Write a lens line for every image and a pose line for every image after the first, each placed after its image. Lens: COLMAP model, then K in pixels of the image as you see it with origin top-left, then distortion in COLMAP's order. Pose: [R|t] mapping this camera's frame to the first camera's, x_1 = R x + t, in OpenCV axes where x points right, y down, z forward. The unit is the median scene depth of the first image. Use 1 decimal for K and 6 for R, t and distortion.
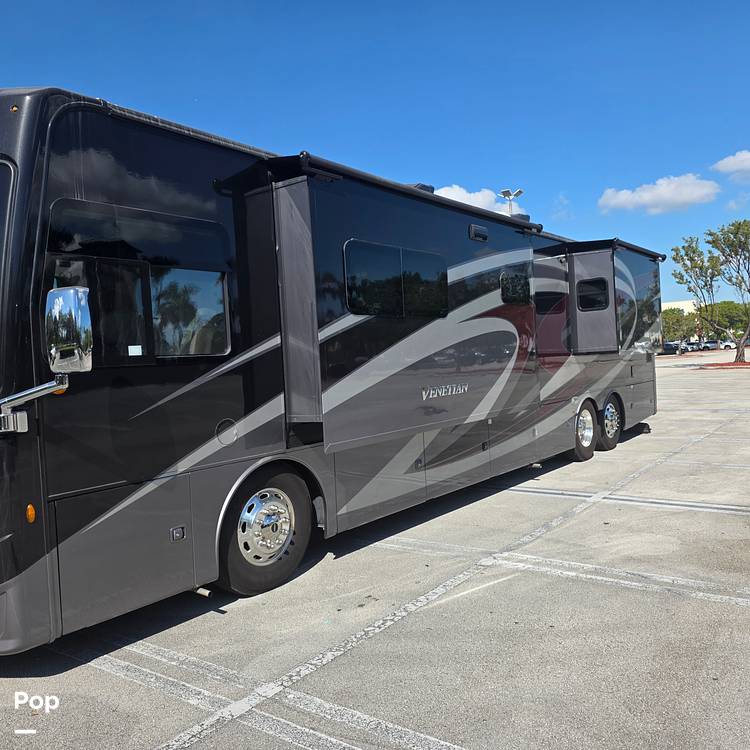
lens RADIAL K [[678.9, 0, 376.8], [0, 678.9, 363.6], [0, 0, 1]] dist [0.062321, -0.081693]
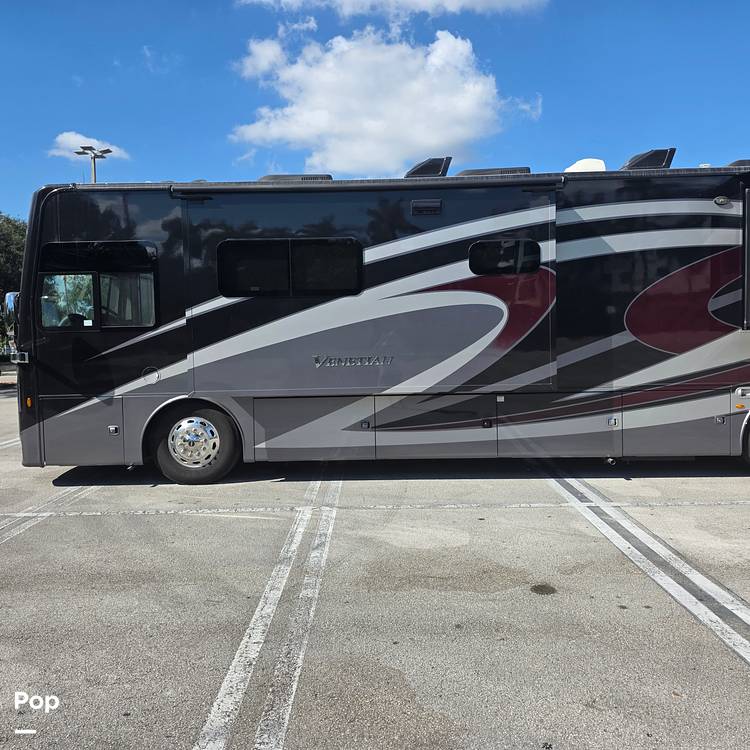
lens RADIAL K [[661.8, 0, 375.0], [0, 661.8, 375.0], [0, 0, 1]] dist [0.012487, 0.001889]
pose [[0.583081, 0.084490, -0.808009, 1.248399], [-0.015383, 0.995547, 0.093000, -0.047548], [0.812269, -0.041797, 0.581784, 0.502134]]
